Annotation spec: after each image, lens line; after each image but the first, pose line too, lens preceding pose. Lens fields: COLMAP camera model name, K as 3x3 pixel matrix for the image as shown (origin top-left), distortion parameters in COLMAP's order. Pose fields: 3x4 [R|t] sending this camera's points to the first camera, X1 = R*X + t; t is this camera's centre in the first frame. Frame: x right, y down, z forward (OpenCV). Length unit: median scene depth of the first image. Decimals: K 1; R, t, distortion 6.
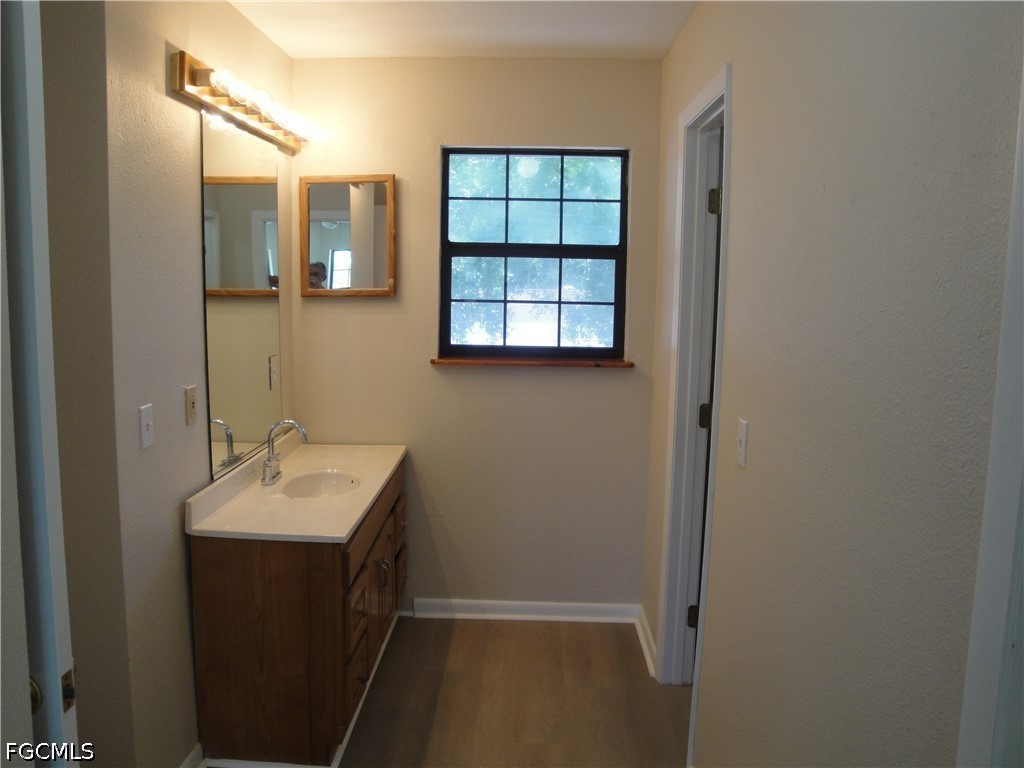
lens RADIAL K [[840.1, 0, 516.1], [0, 840.1, 382.4], [0, 0, 1]] dist [-0.169189, 0.141953]
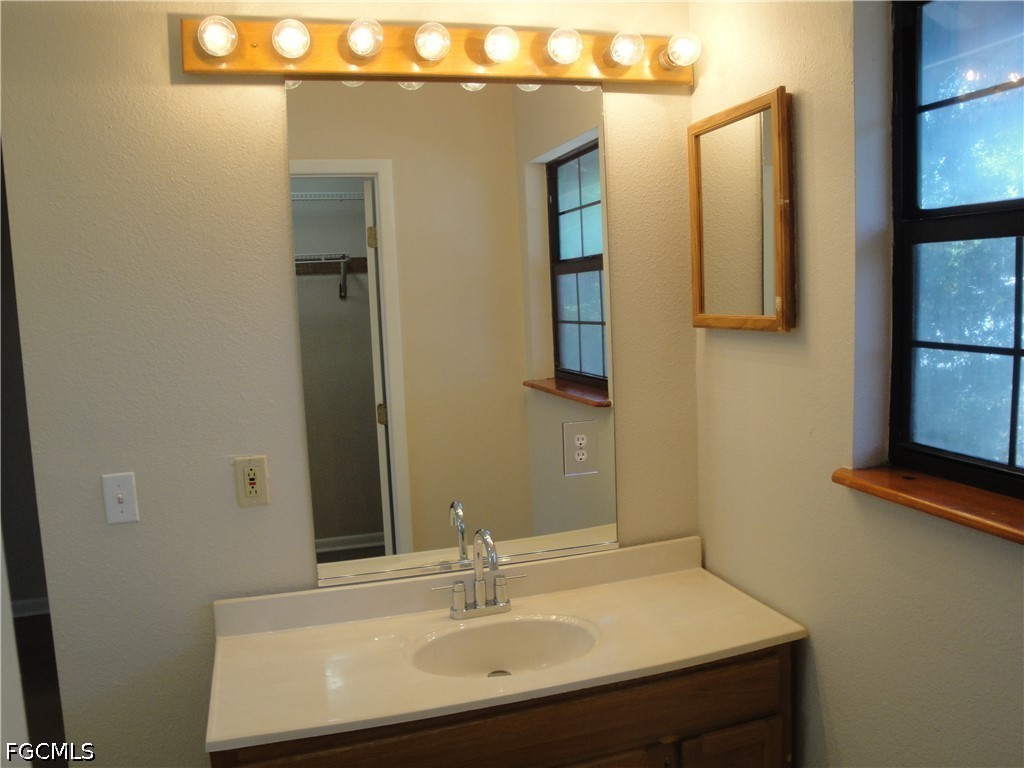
lens RADIAL K [[840.1, 0, 516.1], [0, 840.1, 382.4], [0, 0, 1]] dist [-0.169189, 0.141953]
pose [[0.300215, 0.083634, -0.950198, 0.278229], [-0.077150, 0.995014, 0.063203, -0.092167], [0.950746, 0.054334, 0.305171, 0.701132]]
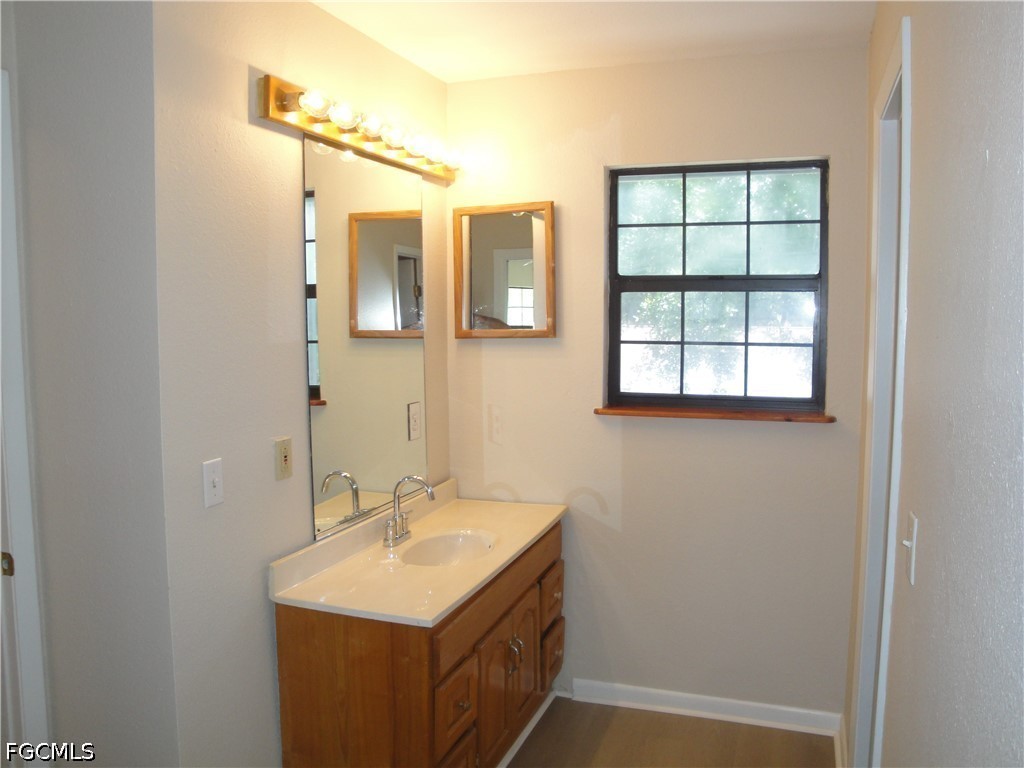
lens RADIAL K [[840.1, 0, 516.1], [0, 840.1, 382.4], [0, 0, 1]] dist [-0.169189, 0.141953]
pose [[0.949840, 0.007771, -0.312639, 0.096811], [-0.022020, 0.998872, -0.042072, -0.017110], [0.311960, 0.046846, 0.948940, 0.142646]]
